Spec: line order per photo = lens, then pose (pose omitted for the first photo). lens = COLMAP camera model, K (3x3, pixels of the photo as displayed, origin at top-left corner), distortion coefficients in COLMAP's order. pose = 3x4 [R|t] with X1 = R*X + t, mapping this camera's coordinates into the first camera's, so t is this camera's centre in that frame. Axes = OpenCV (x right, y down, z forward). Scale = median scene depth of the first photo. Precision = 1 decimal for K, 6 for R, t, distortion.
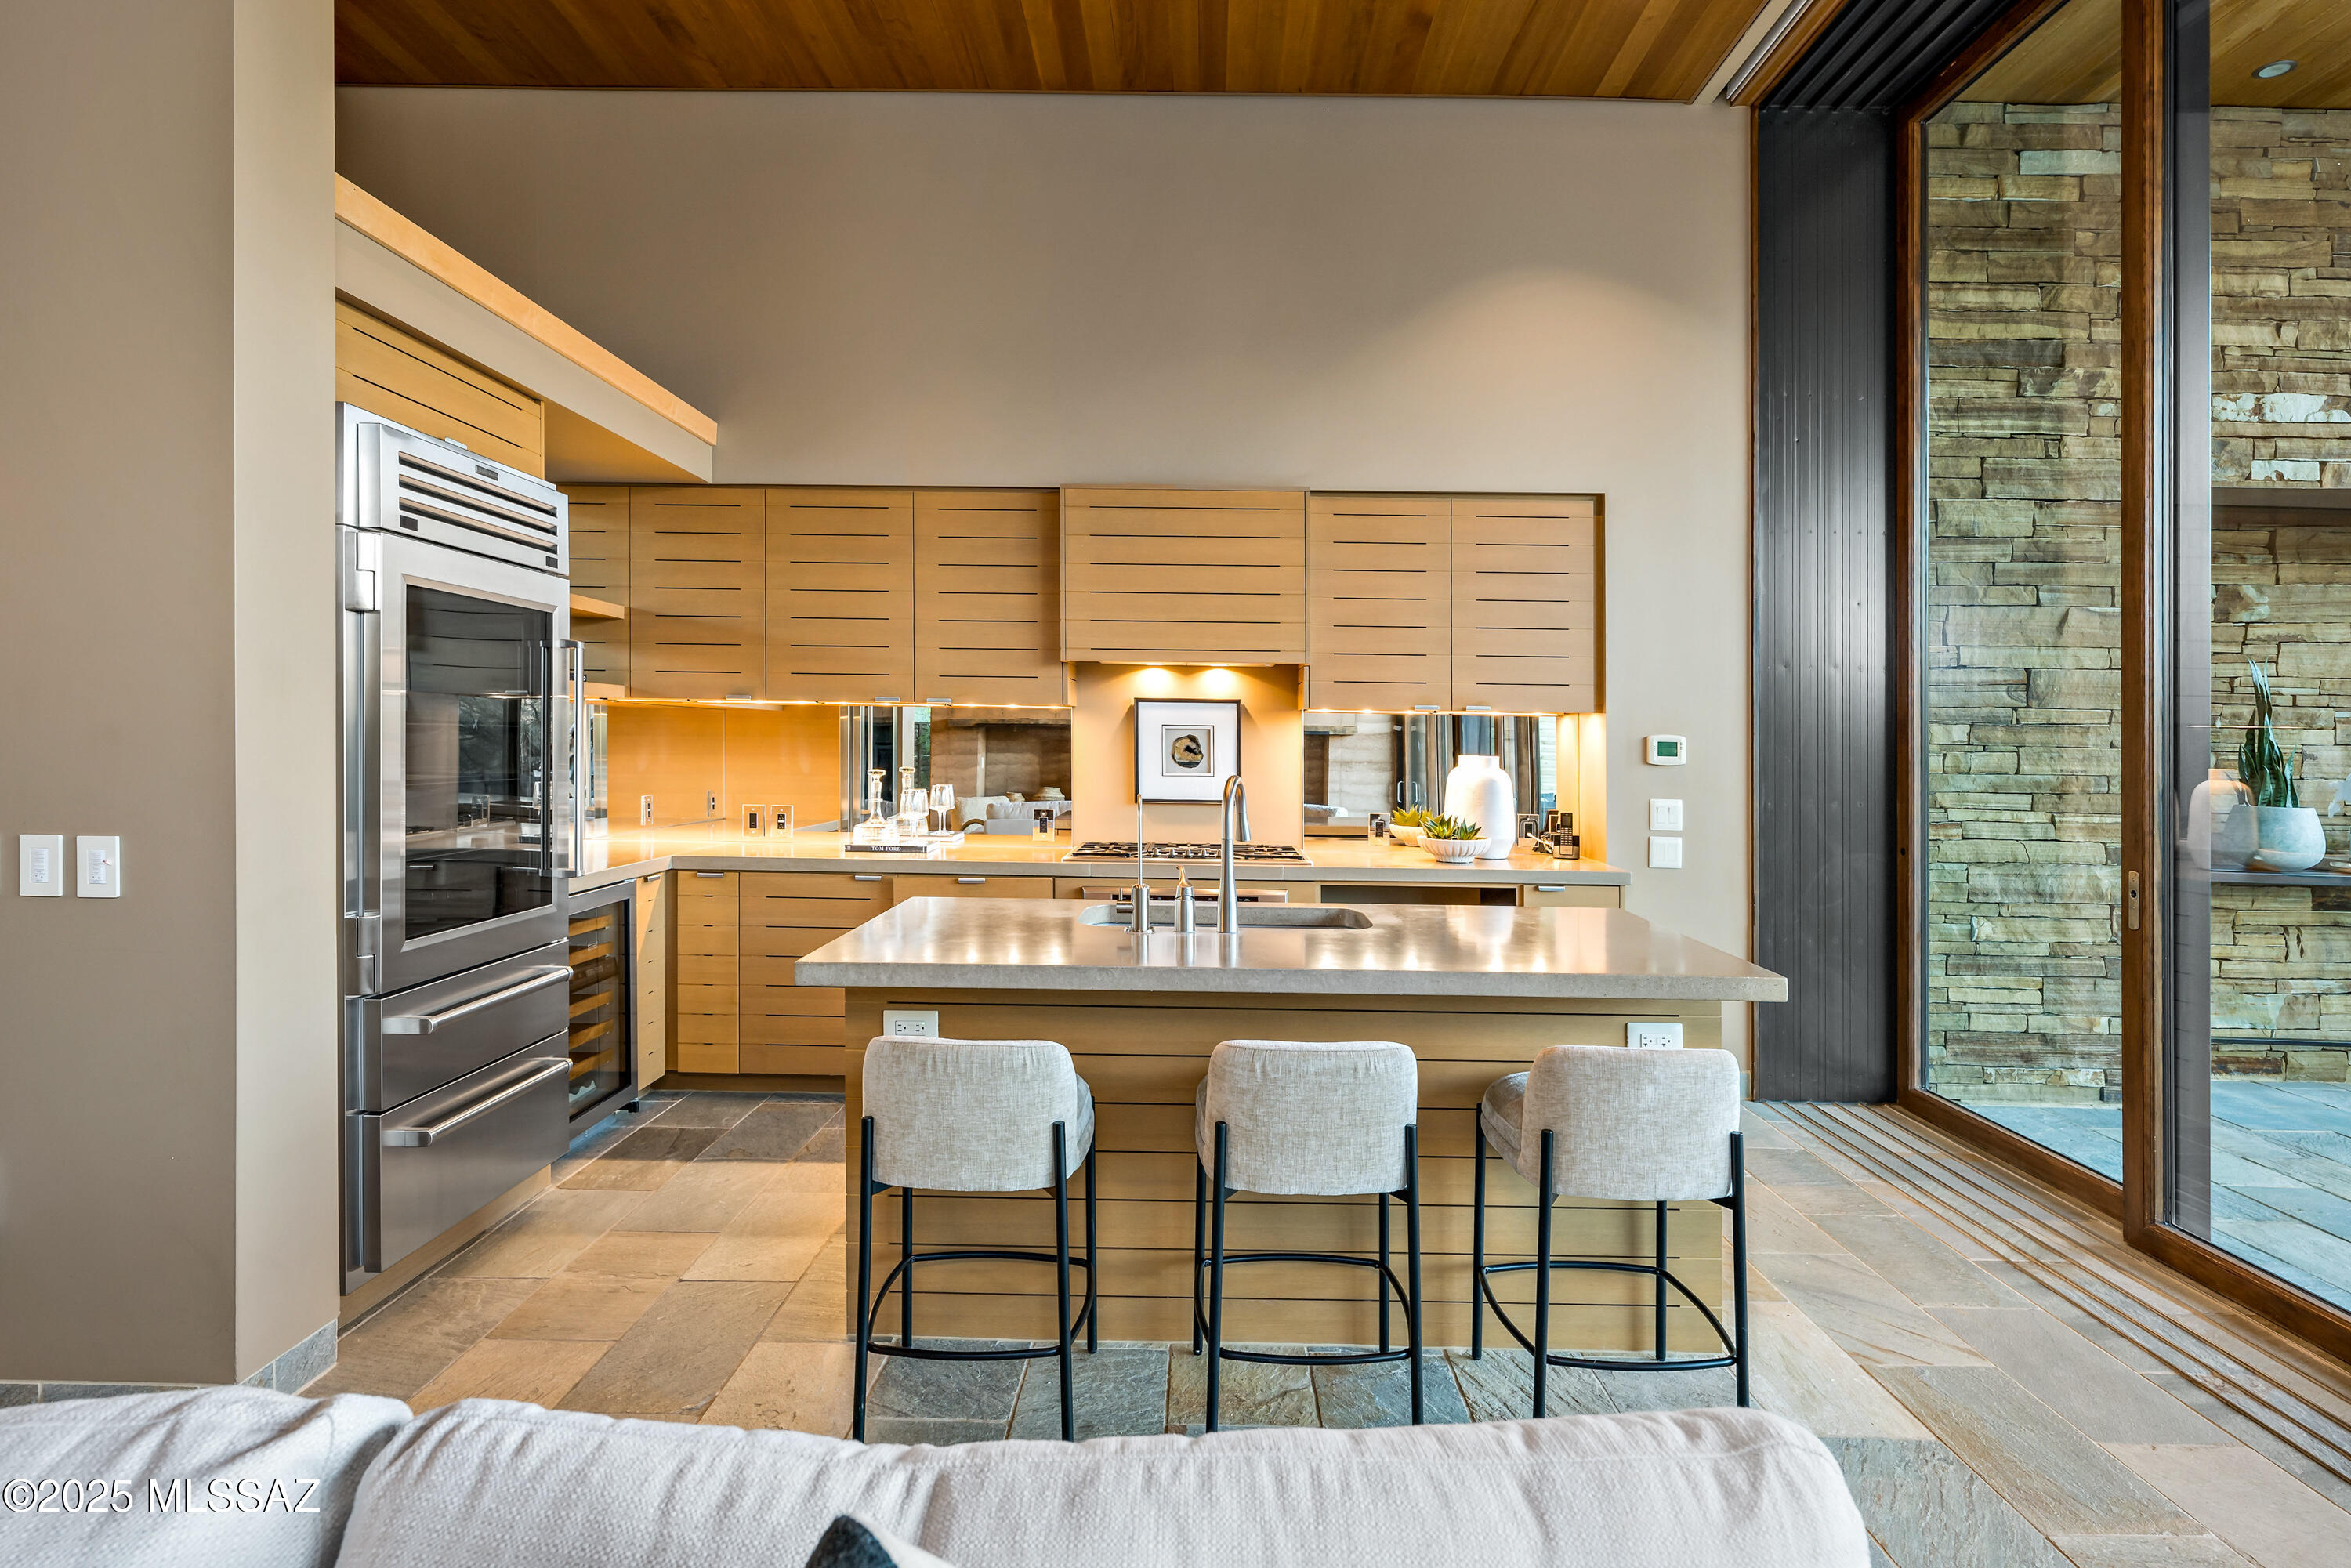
lens RADIAL K [[1233.6, 0, 1180.6], [0, 1233.6, 750.5], [0, 0, 1]] dist [-0.000901, -0.000305]
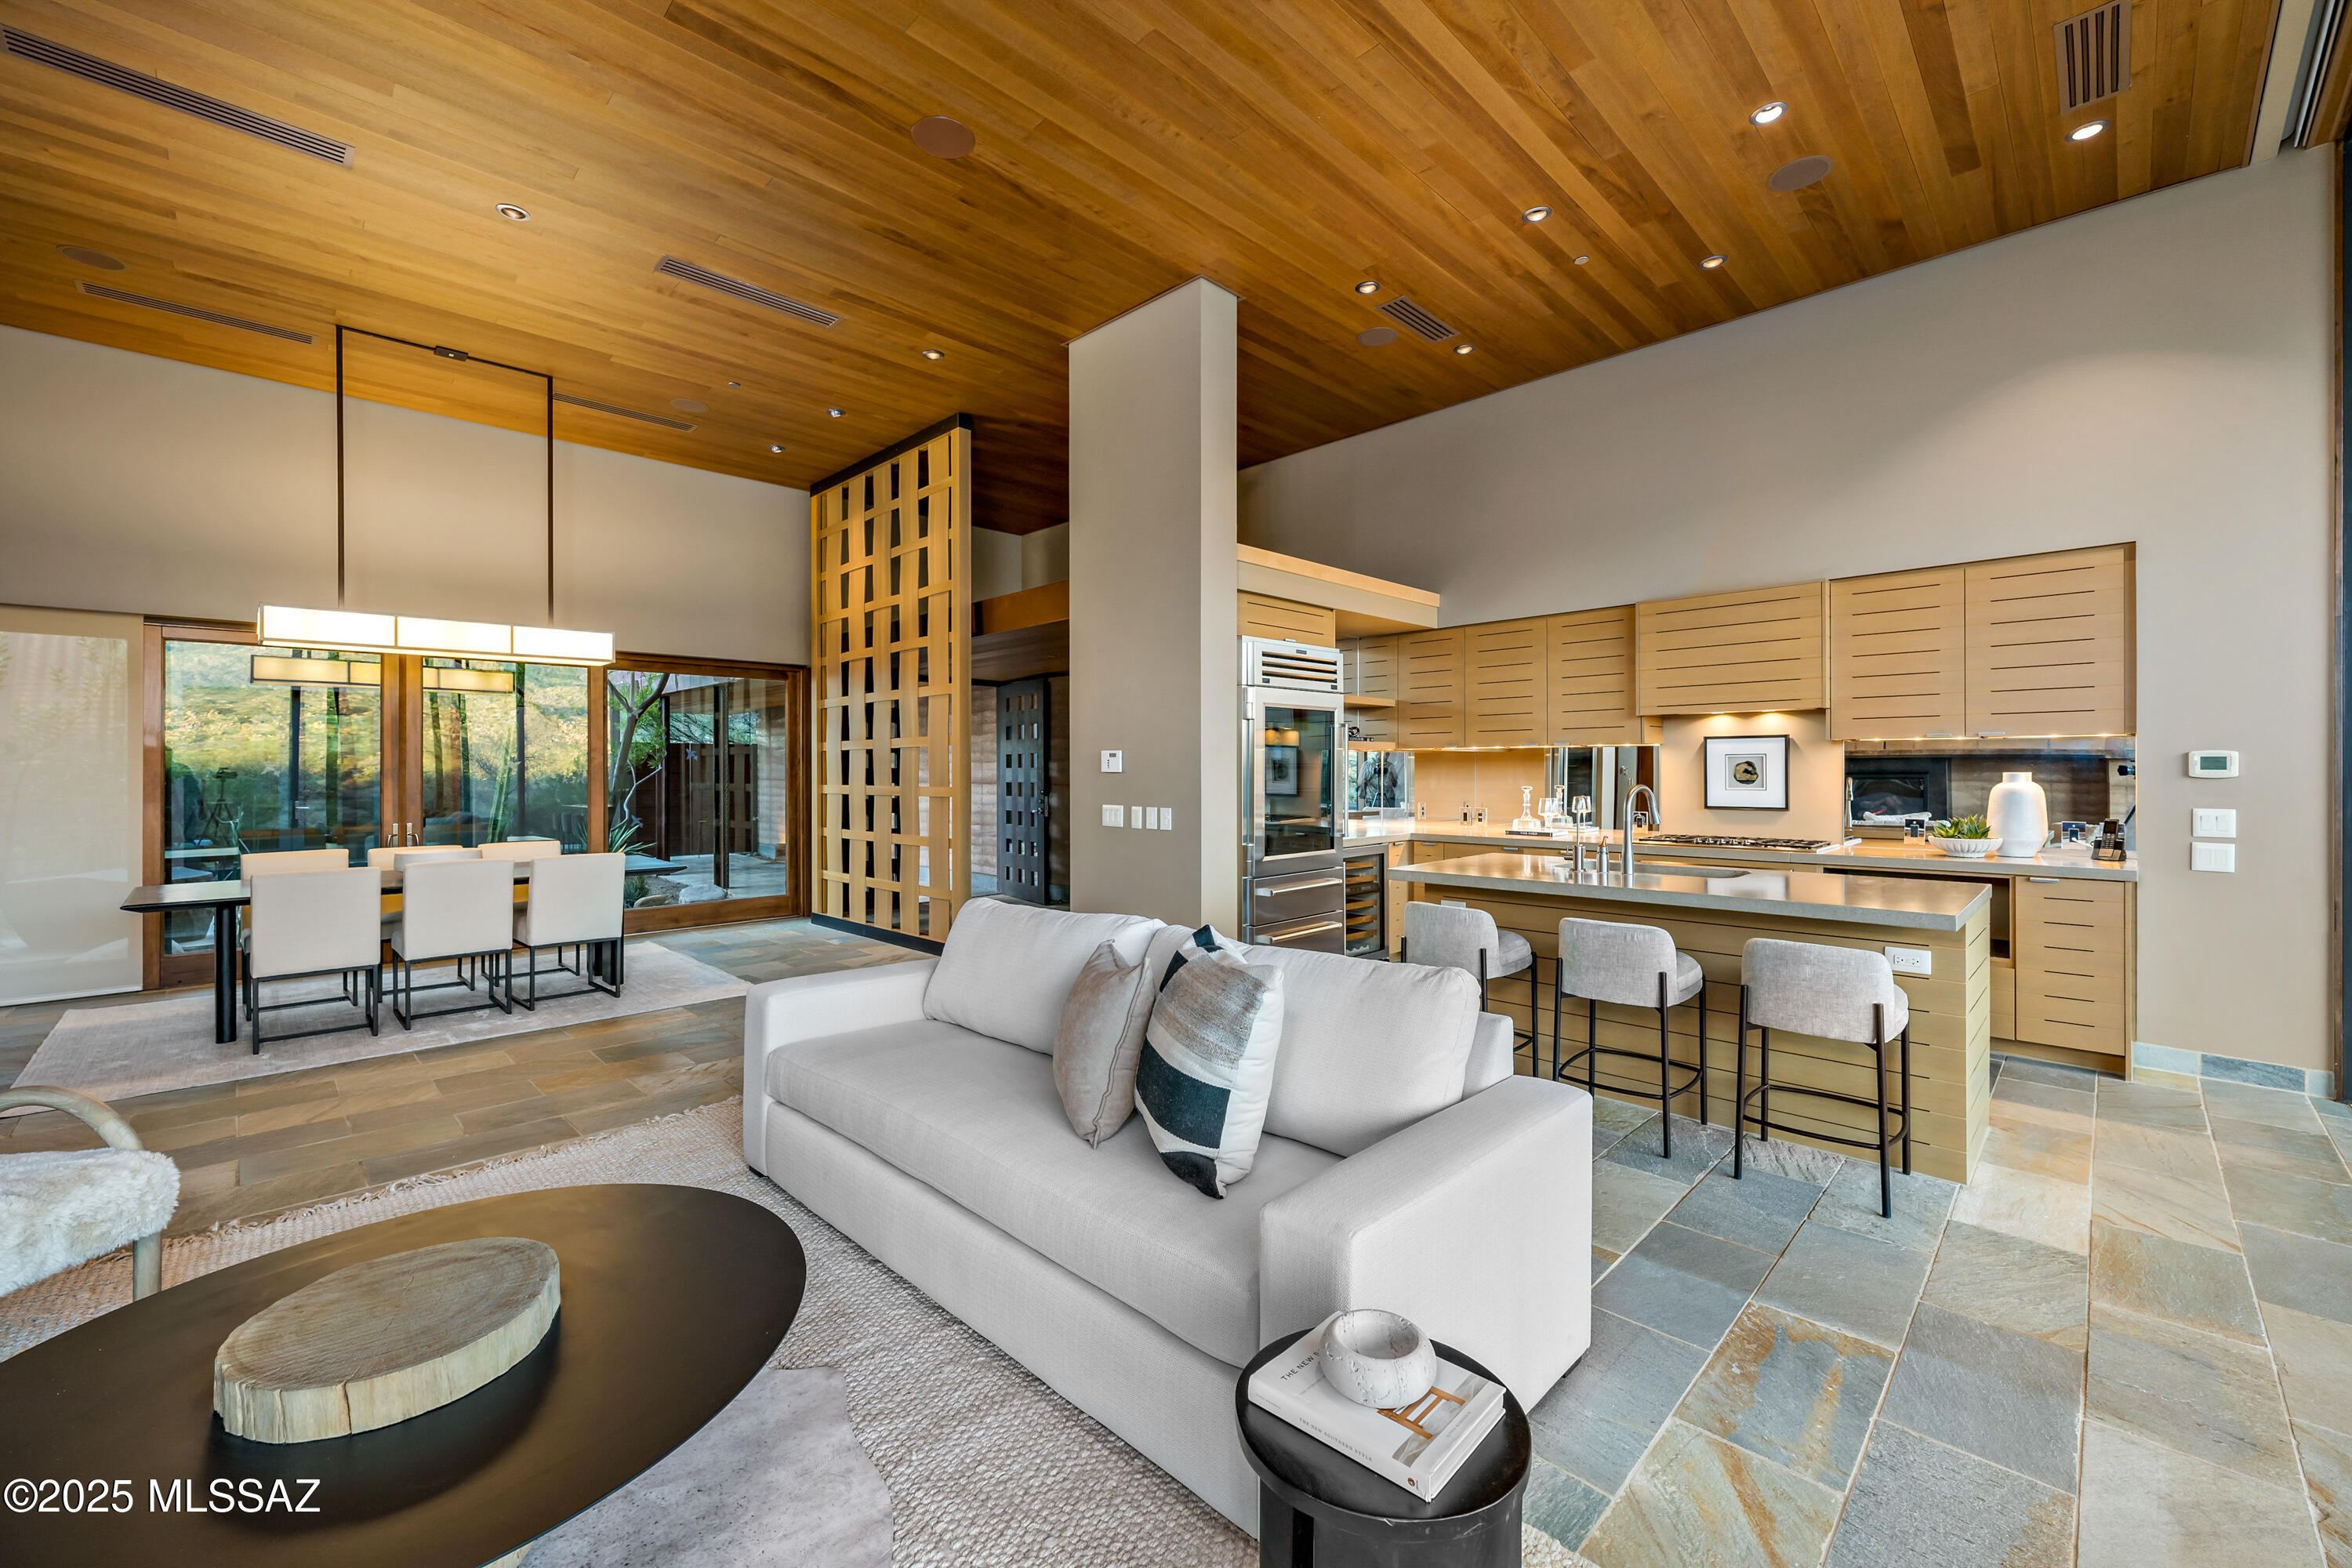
lens RADIAL K [[959.3, 0, 1171.7], [0, 959.3, 769.3], [0, 0, 1]] dist [0.001161, -0.000038]
pose [[0.700169, -0.017879, -0.713753, 0.353642], [0.009959, 0.999834, -0.015276, 0.007770], [0.713908, 0.003587, 0.700231, -0.265779]]
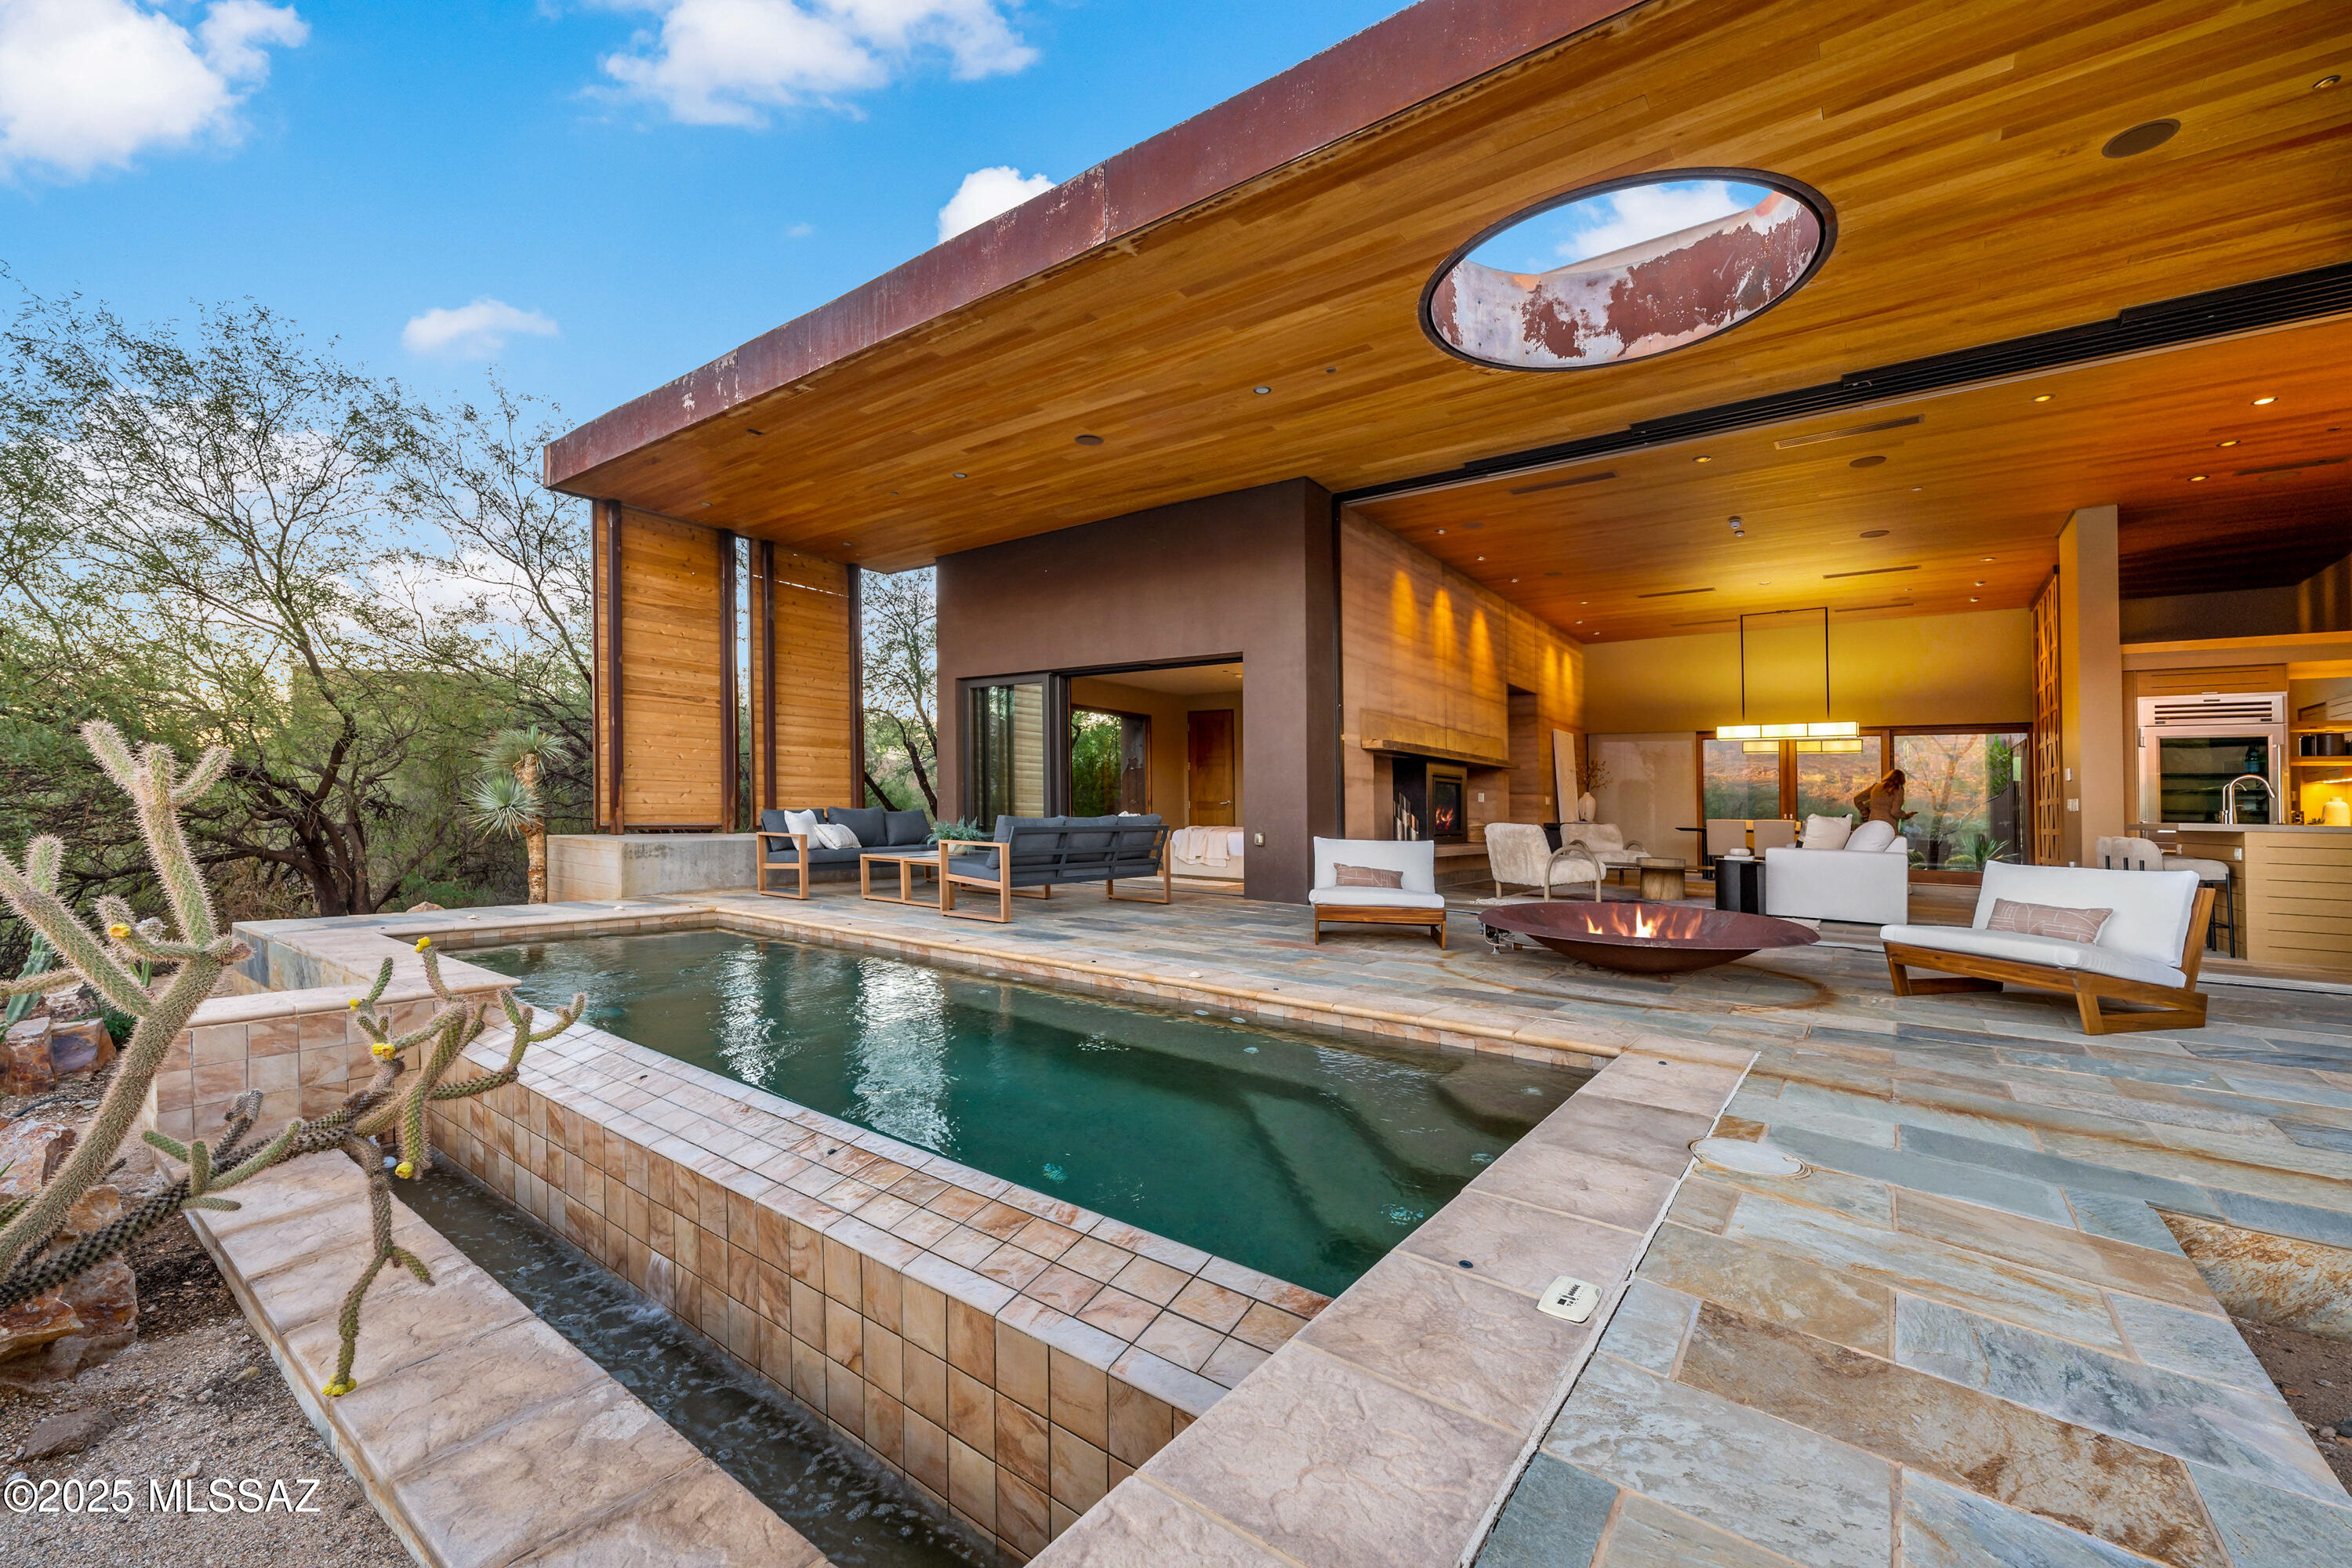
lens RADIAL K [[959.6, 0, 1205.7], [0, 959.6, 716.2], [0, 0, 1]] dist [0.001458, -0.000085]
pose [[-0.581749, -0.105752, -0.806464, 2.205638], [-0.035830, 0.993881, -0.104481, 0.132849], [0.812579, -0.031886, -0.581979, 0.214955]]
